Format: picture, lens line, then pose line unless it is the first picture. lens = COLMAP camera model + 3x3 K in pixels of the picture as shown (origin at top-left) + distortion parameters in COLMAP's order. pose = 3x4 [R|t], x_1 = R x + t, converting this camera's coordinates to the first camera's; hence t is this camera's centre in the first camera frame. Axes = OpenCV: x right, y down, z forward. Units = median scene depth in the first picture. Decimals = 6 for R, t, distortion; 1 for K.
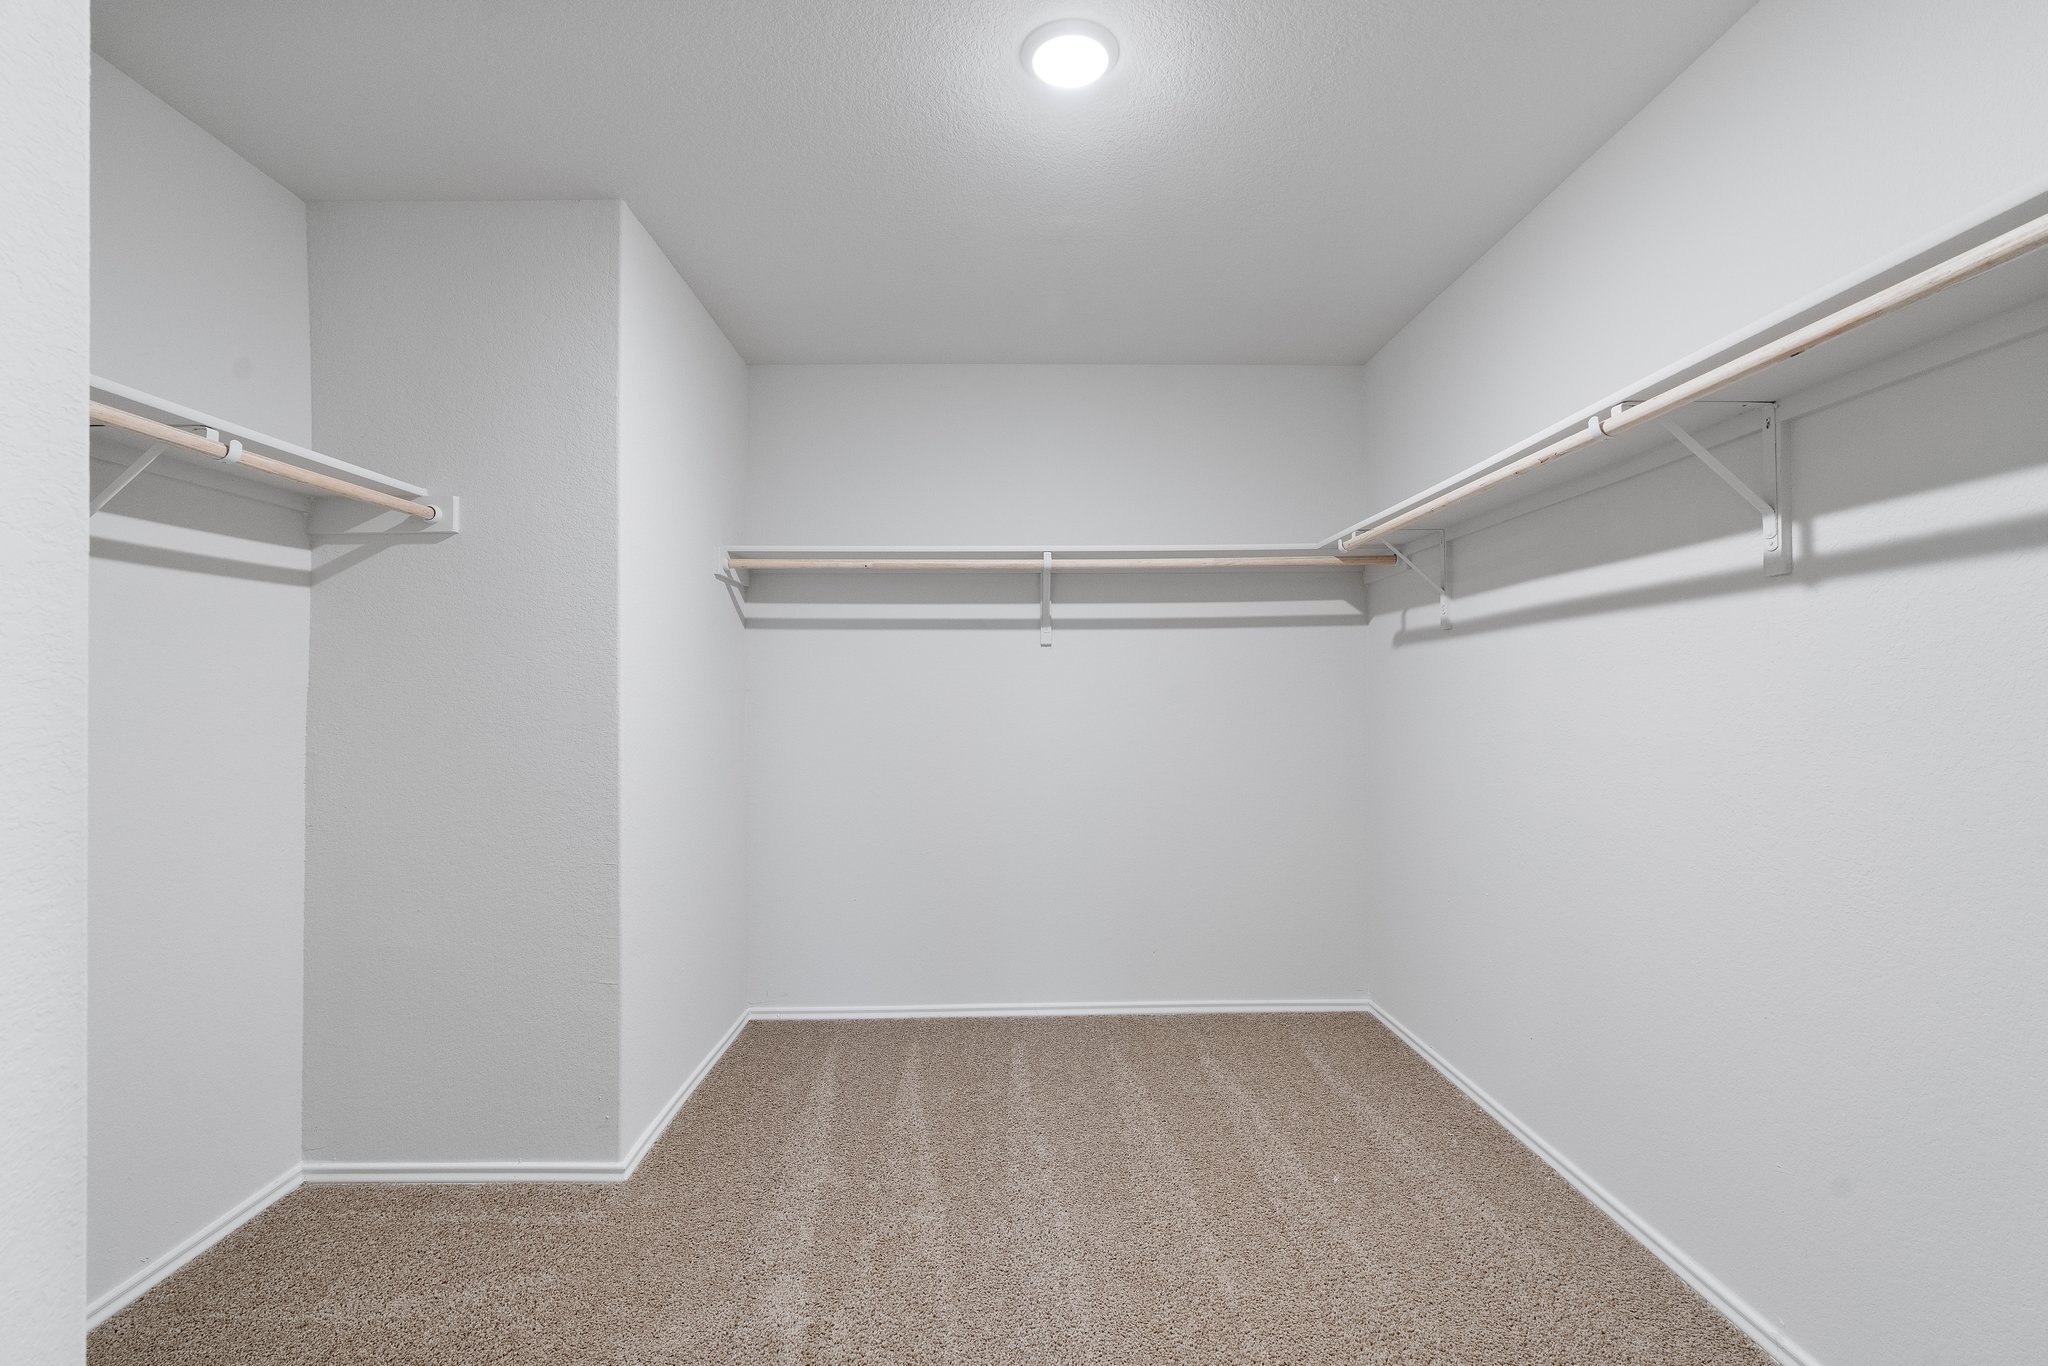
lens RADIAL K [[923.5, 0, 1022.3], [0, 923.5, 687.0], [0, 0, 1]] dist [-0.009822, 0.003974]
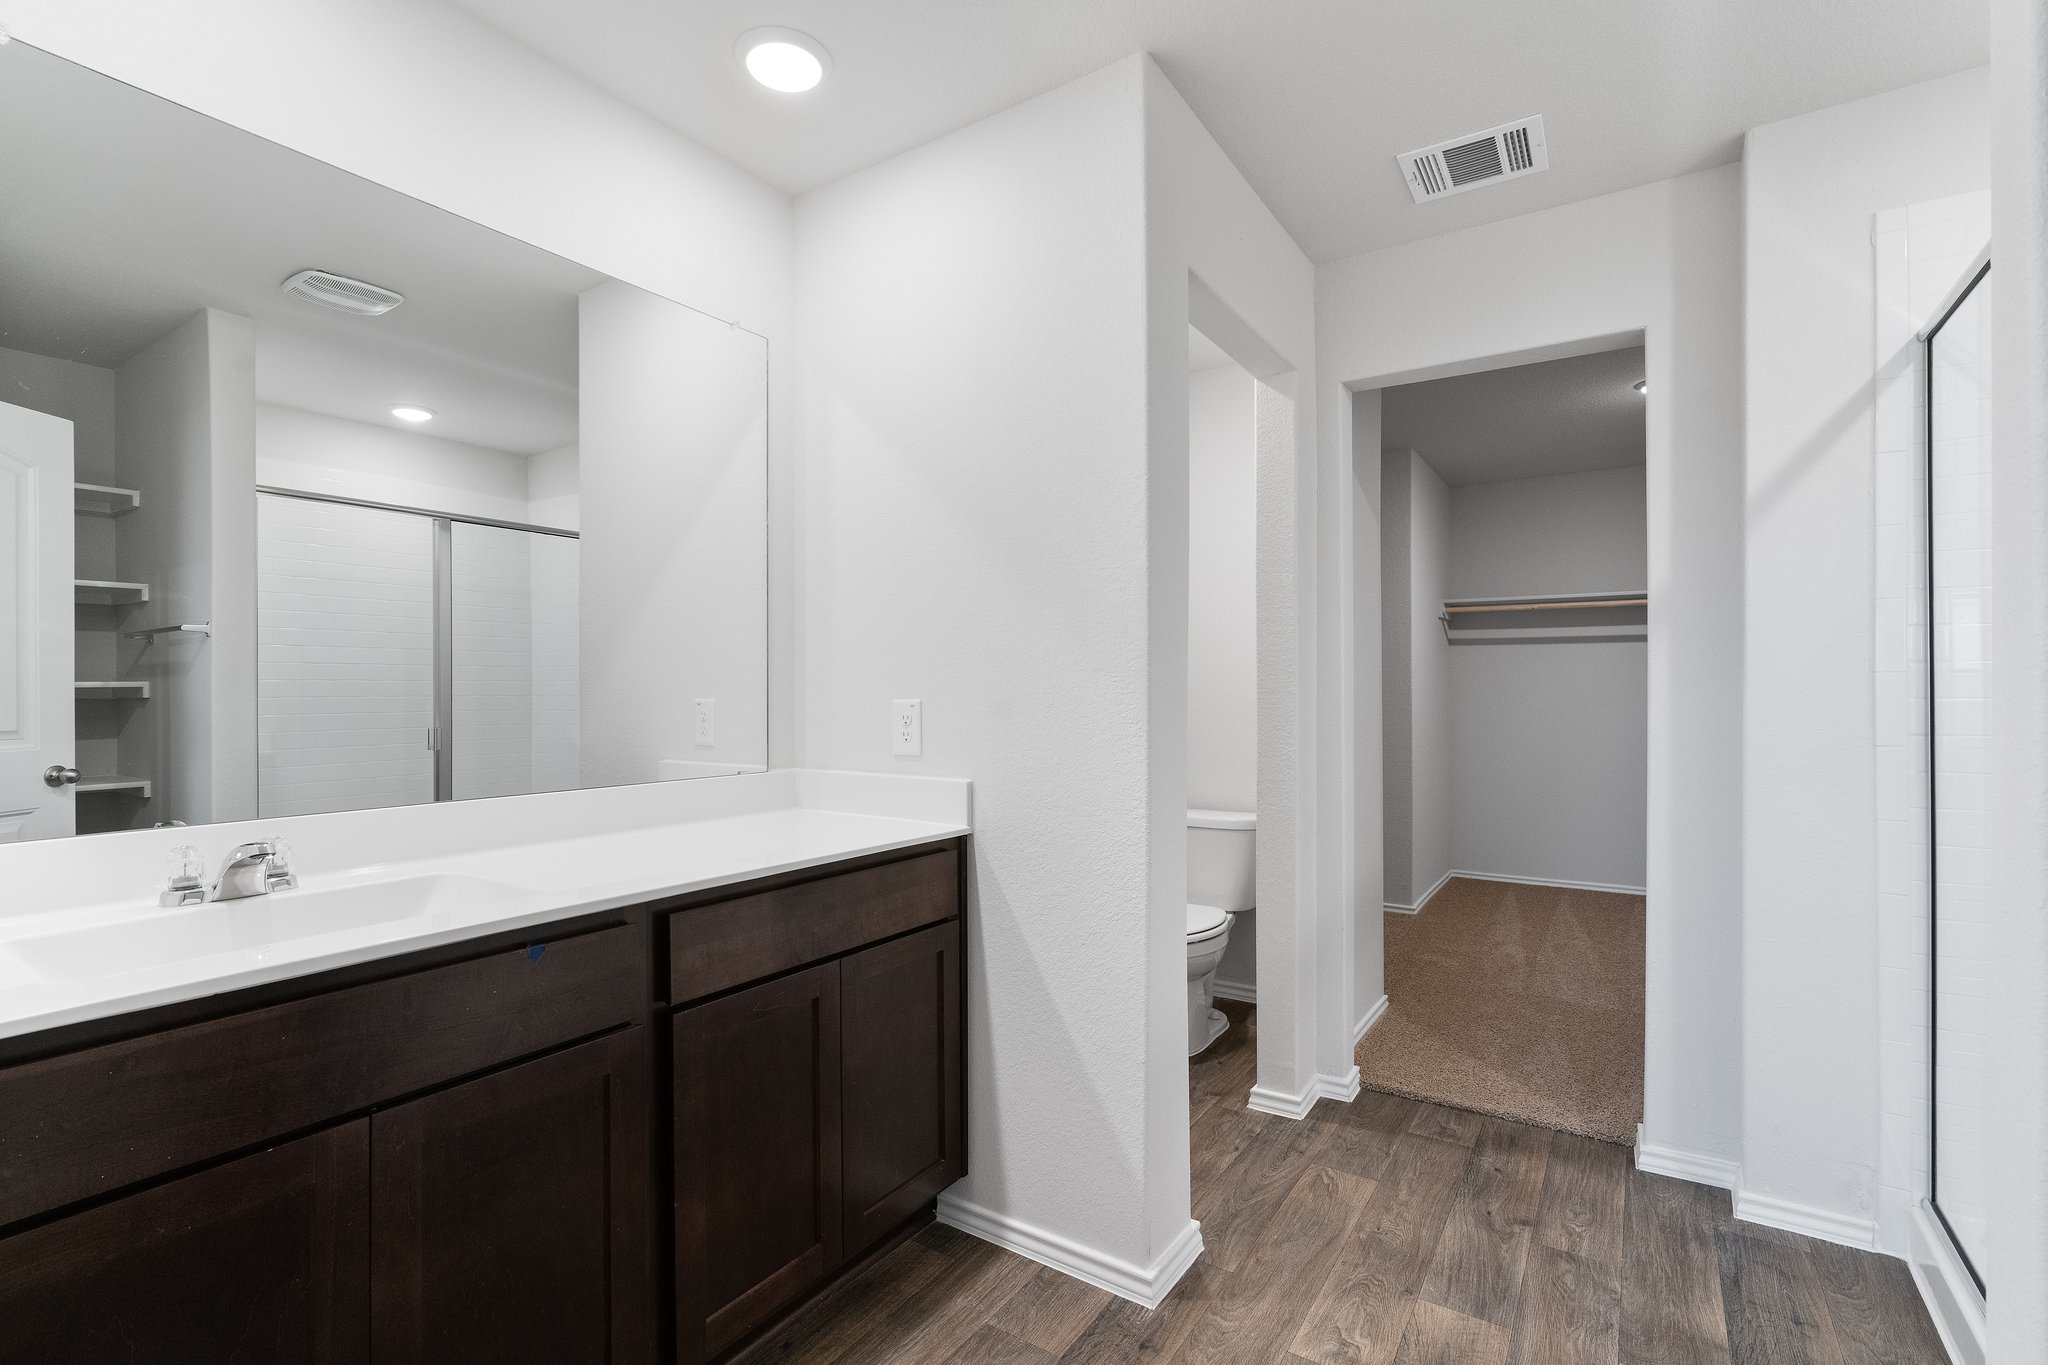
lens RADIAL K [[923.5, 0, 1022.9], [0, 923.5, 681.4], [0, 0, 1]] dist [-0.009822, 0.003974]
pose [[0.816635, 0.001494, -0.577153, 0.037912], [0.004631, 0.999948, 0.009141, -0.017811], [0.577136, -0.010137, 0.816585, -0.878232]]
